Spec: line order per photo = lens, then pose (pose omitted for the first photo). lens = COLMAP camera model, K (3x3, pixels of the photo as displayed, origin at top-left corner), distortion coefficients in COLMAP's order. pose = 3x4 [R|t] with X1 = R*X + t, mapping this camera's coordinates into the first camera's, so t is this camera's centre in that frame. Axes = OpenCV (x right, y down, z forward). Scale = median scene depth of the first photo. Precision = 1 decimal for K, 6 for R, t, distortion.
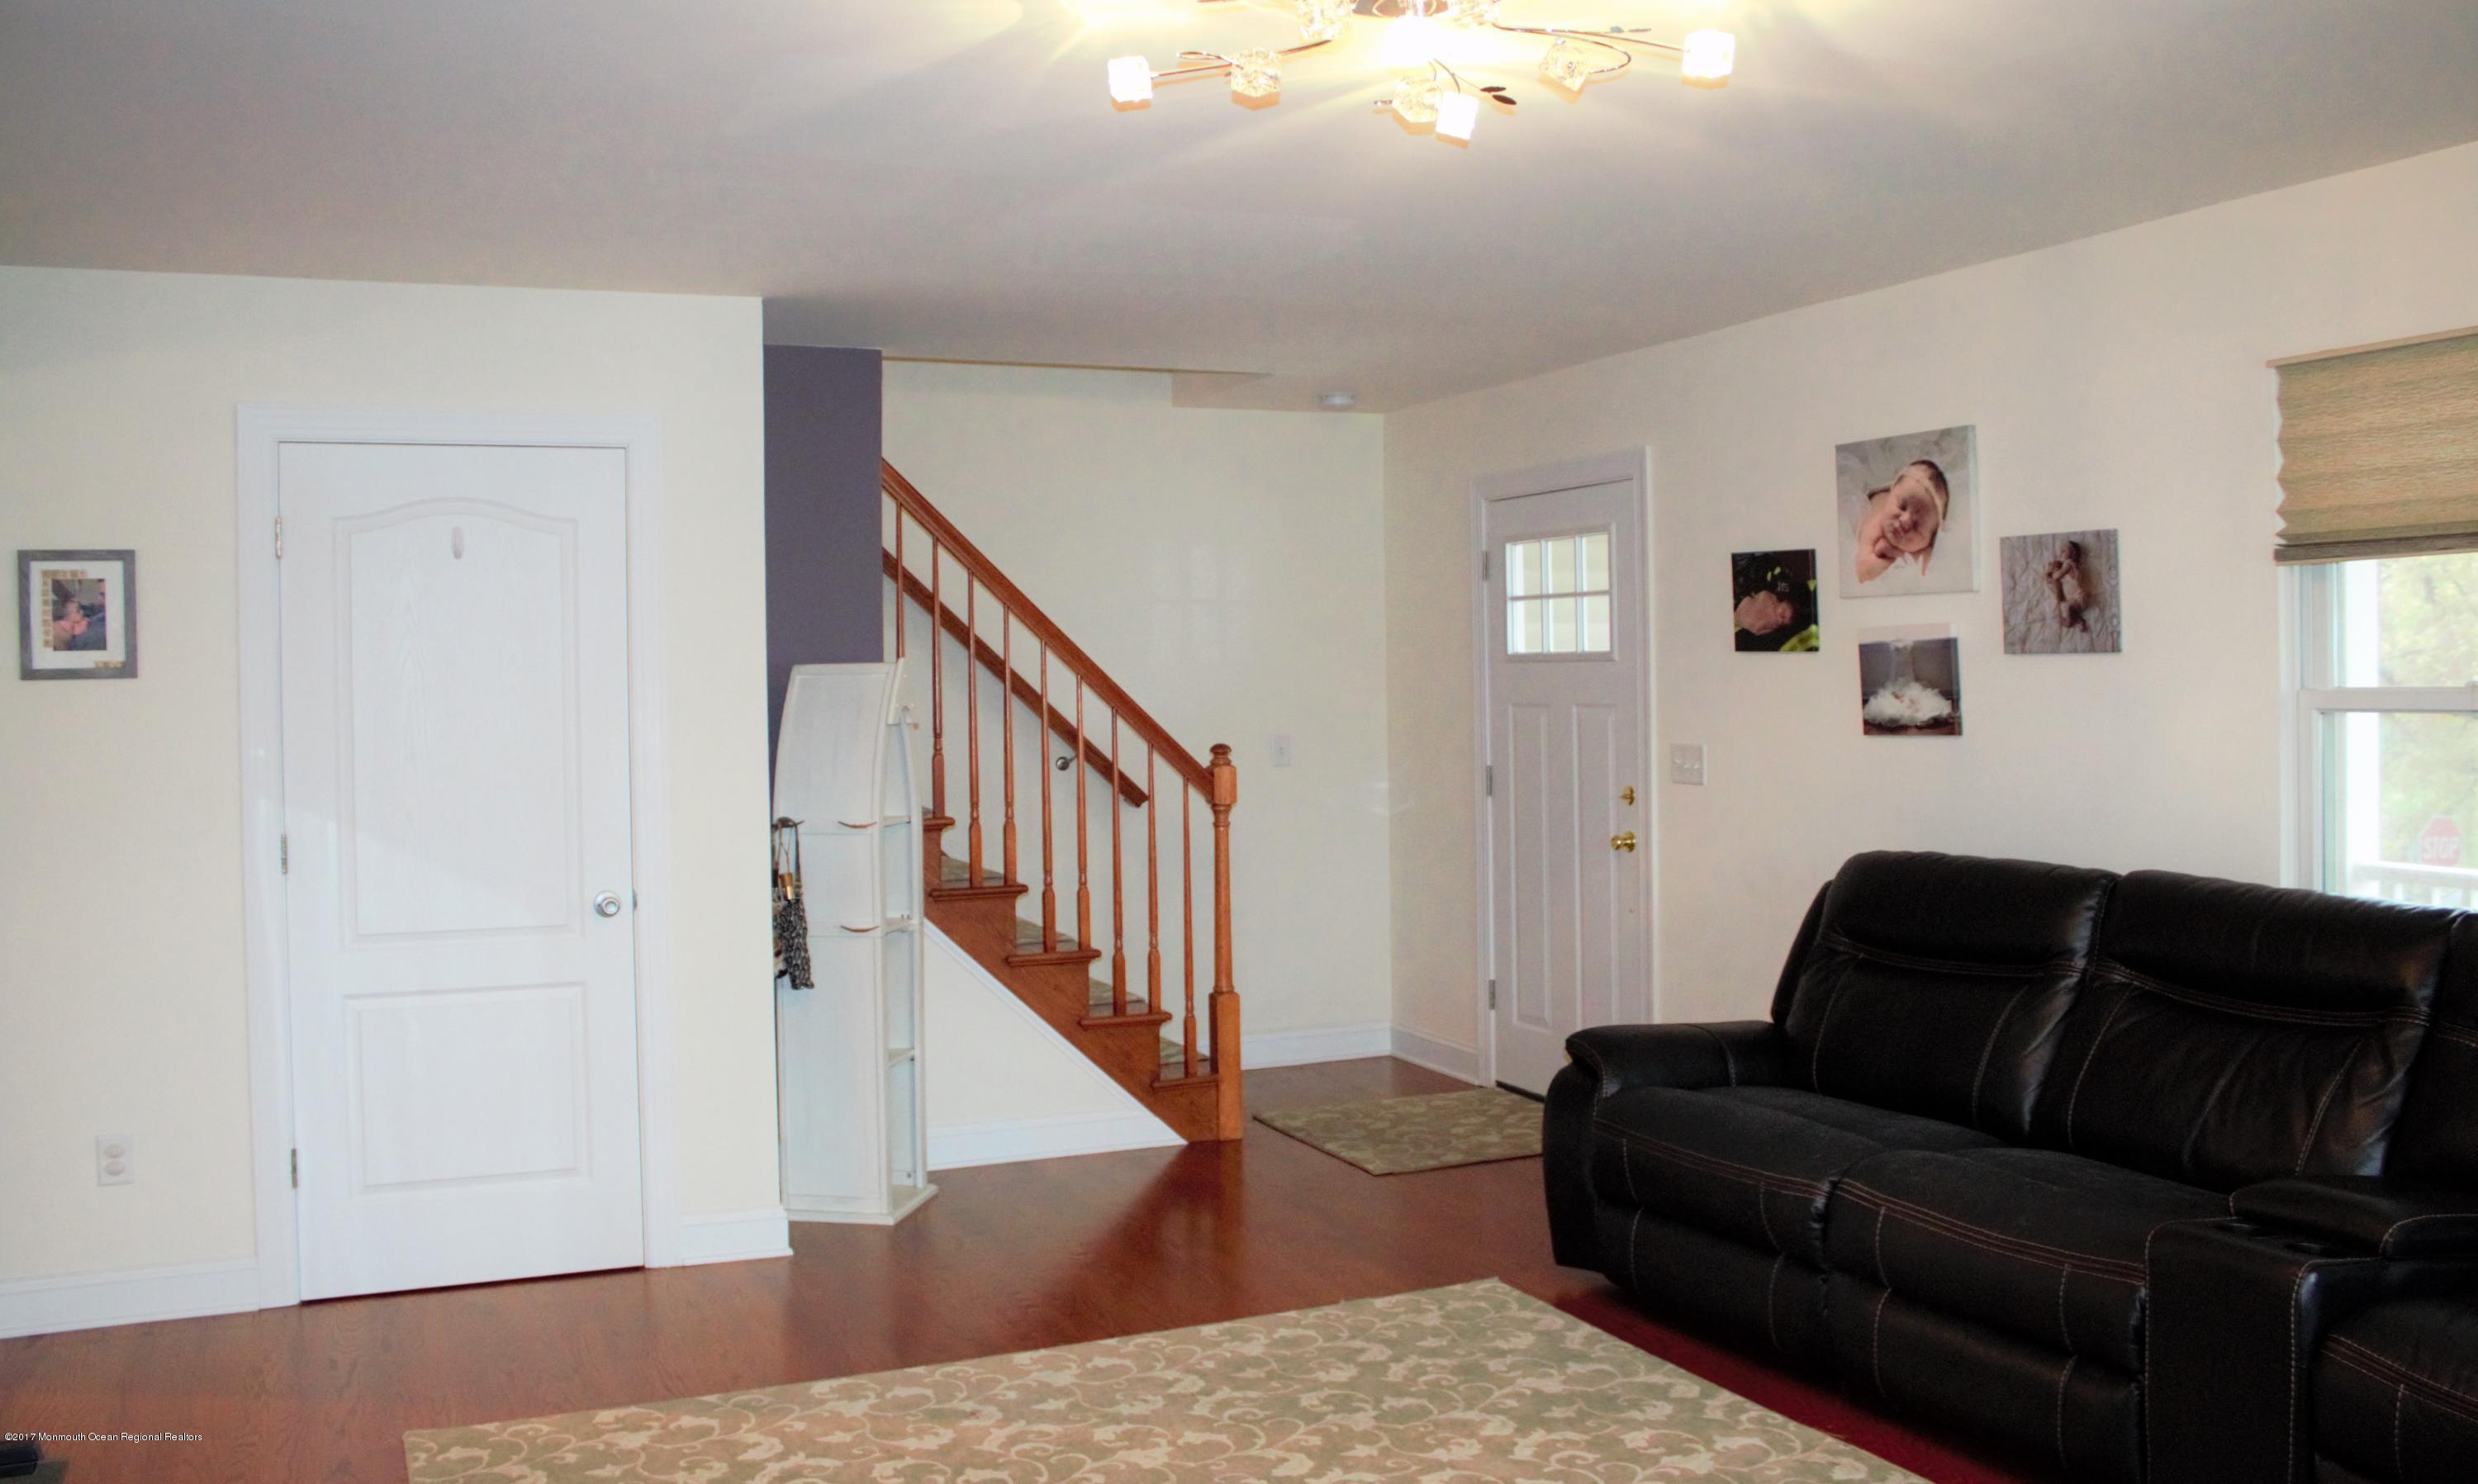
lens RADIAL K [[2231.4, 0, 1239.3], [0, 2231.4, 748.8], [0, 0, 1]] dist [-0.023815, -0.009044]
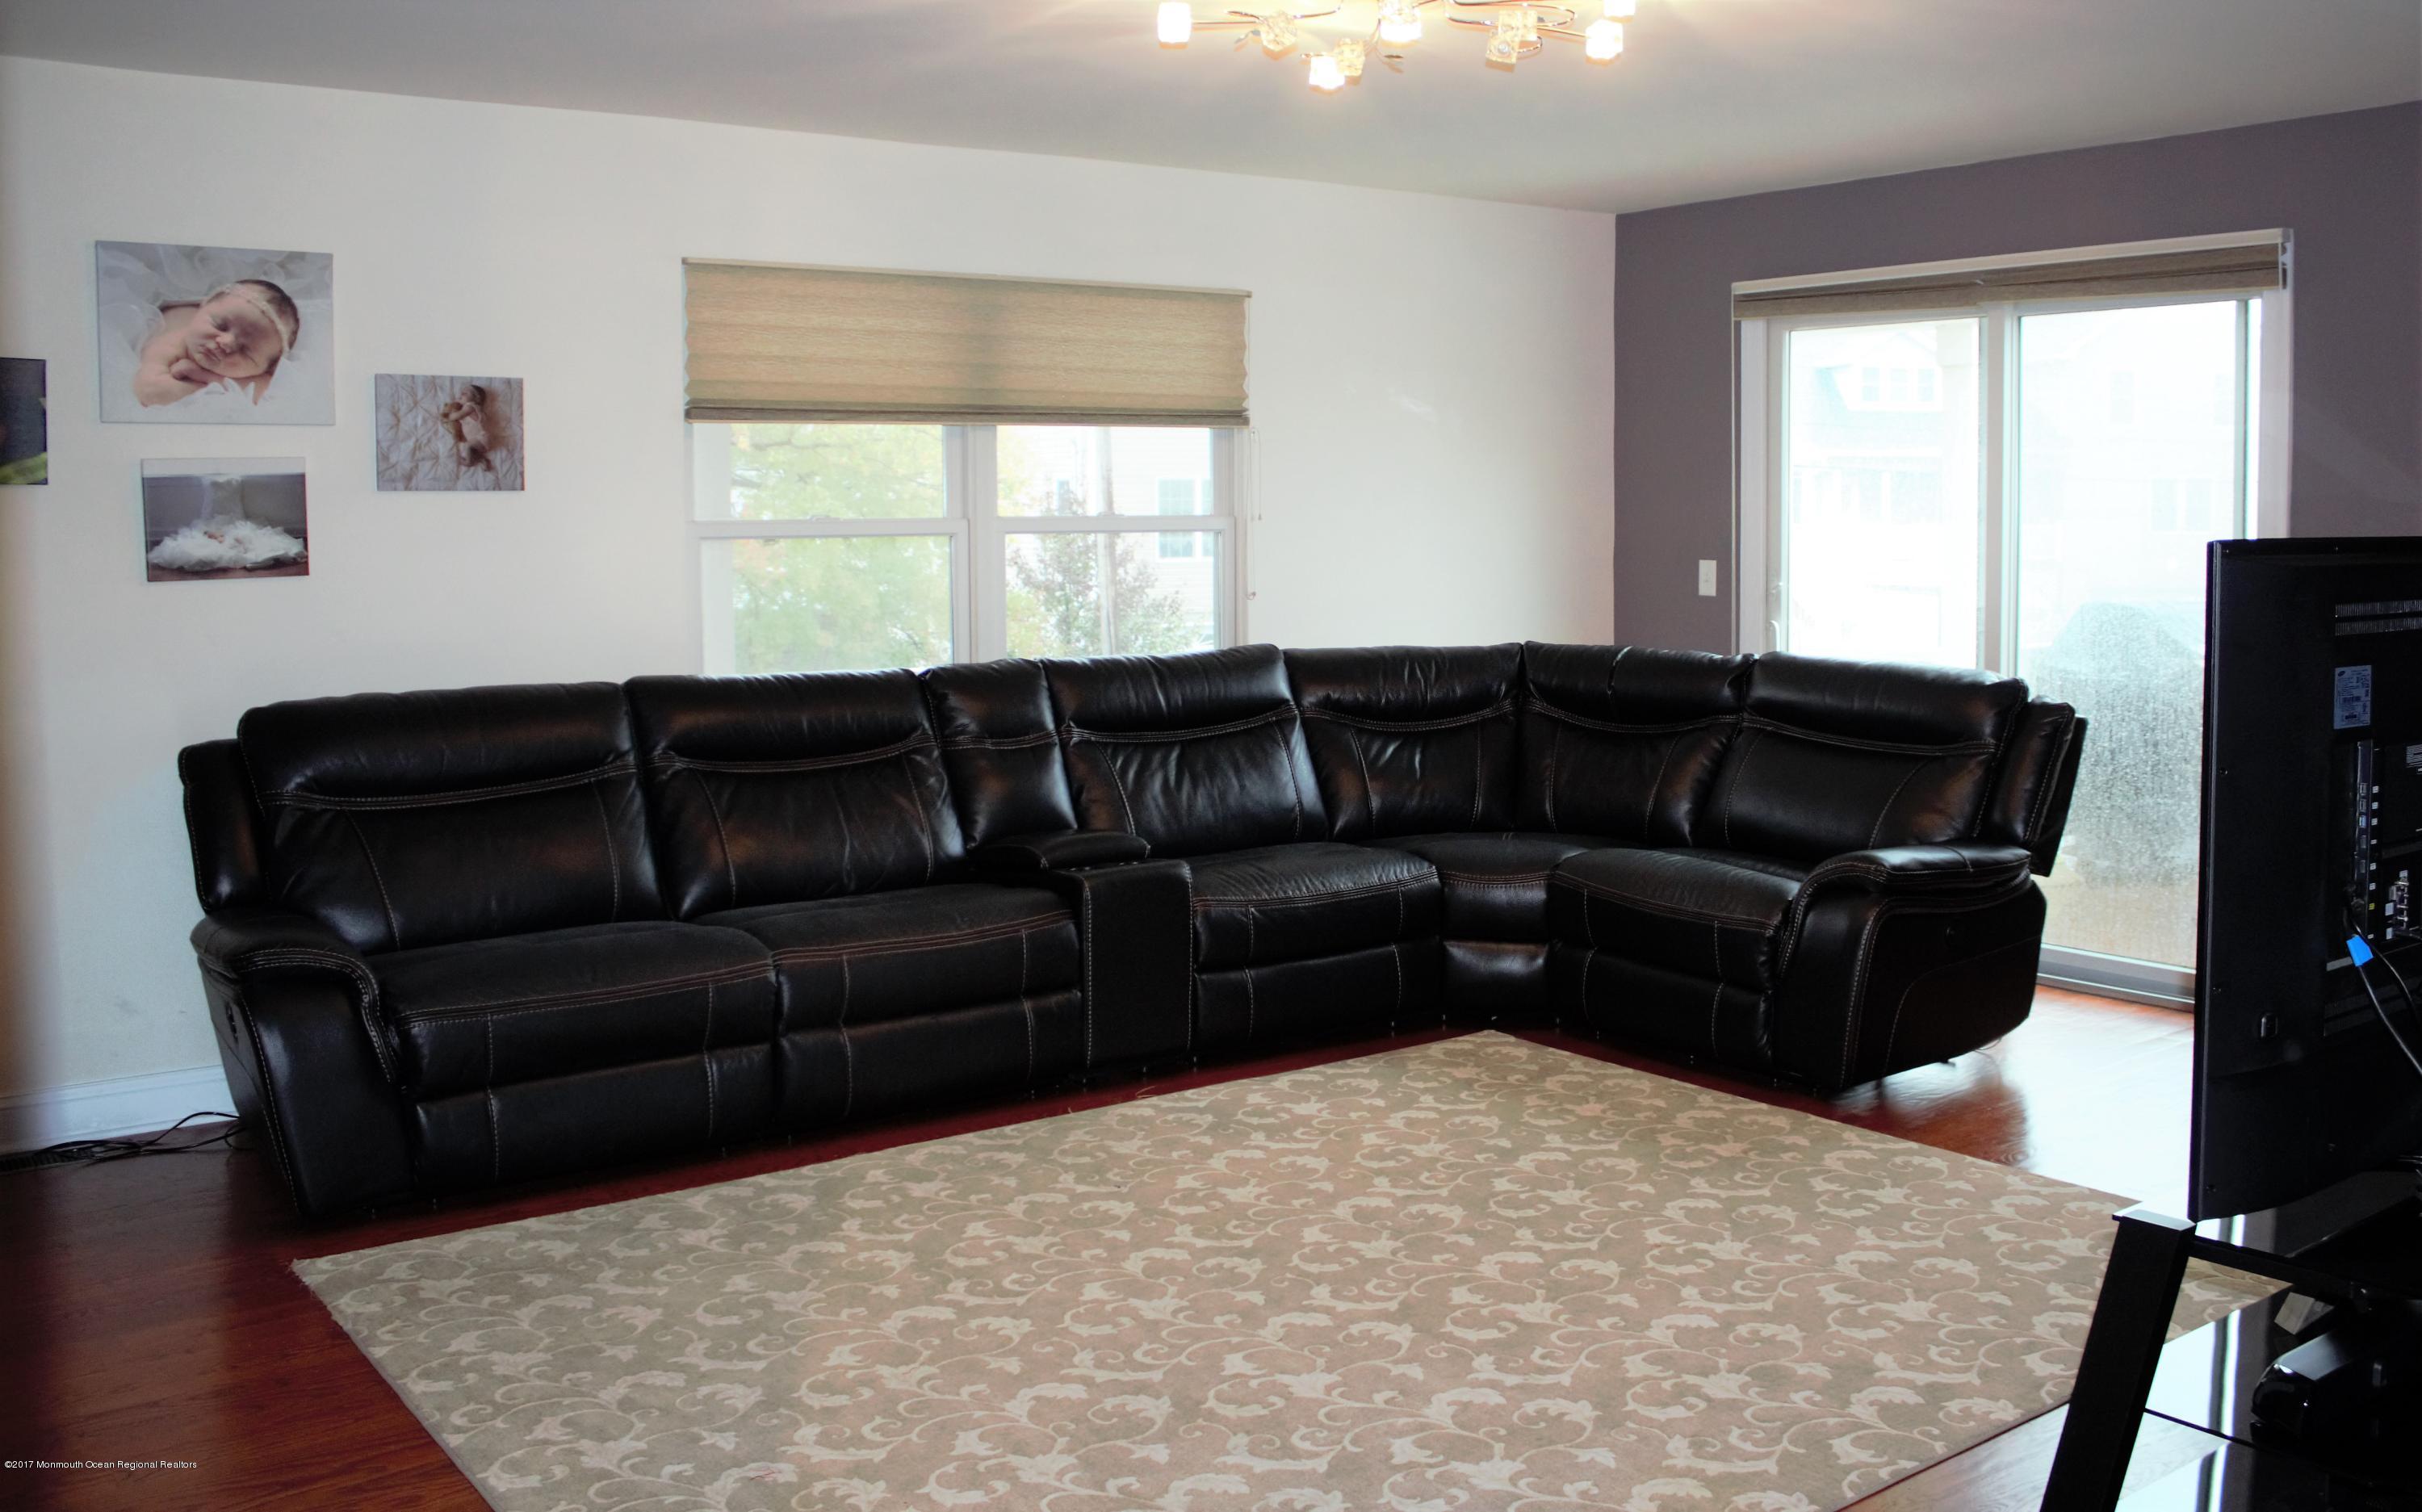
lens RADIAL K [[2313.5, 0, 1213.1], [0, 2313.5, 743.3], [0, 0, 1]] dist [-0.014880, 0.000000]
pose [[-0.217349, -0.076114, 0.973122, -0.749386], [0.049541, 0.994810, 0.088876, -0.003185], [-0.974836, 0.067526, -0.212451, 0.849819]]
